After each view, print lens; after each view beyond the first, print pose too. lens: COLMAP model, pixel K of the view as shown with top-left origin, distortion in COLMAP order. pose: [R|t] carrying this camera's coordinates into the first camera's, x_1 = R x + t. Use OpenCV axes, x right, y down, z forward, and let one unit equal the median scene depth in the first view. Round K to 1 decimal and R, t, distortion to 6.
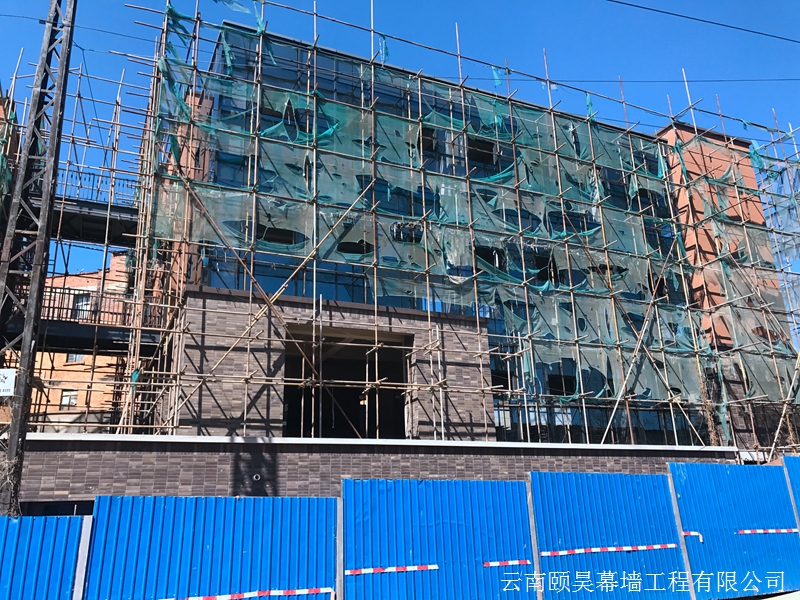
lens RADIAL K [[659.3, 0, 398.0], [0, 659.3, 293.2], [0, 0, 1]] dist [0.033385, -0.022625]
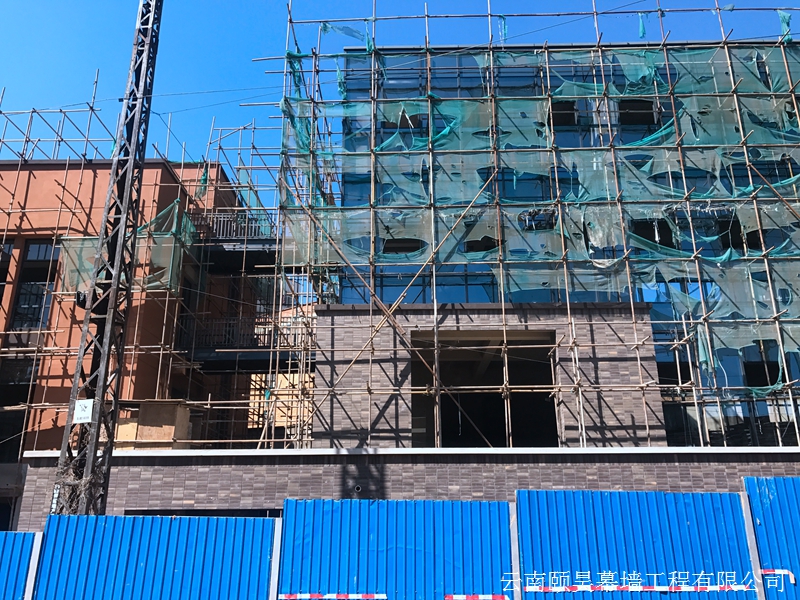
lens RADIAL K [[659.3, 0, 398.0], [0, 659.3, 293.2], [0, 0, 1]] dist [0.033385, -0.022625]
pose [[0.901191, -0.118092, -0.417023, 0.218808], [0.117334, 0.992710, -0.027555, 0.012085], [0.417237, -0.024098, 0.908478, 0.083598]]
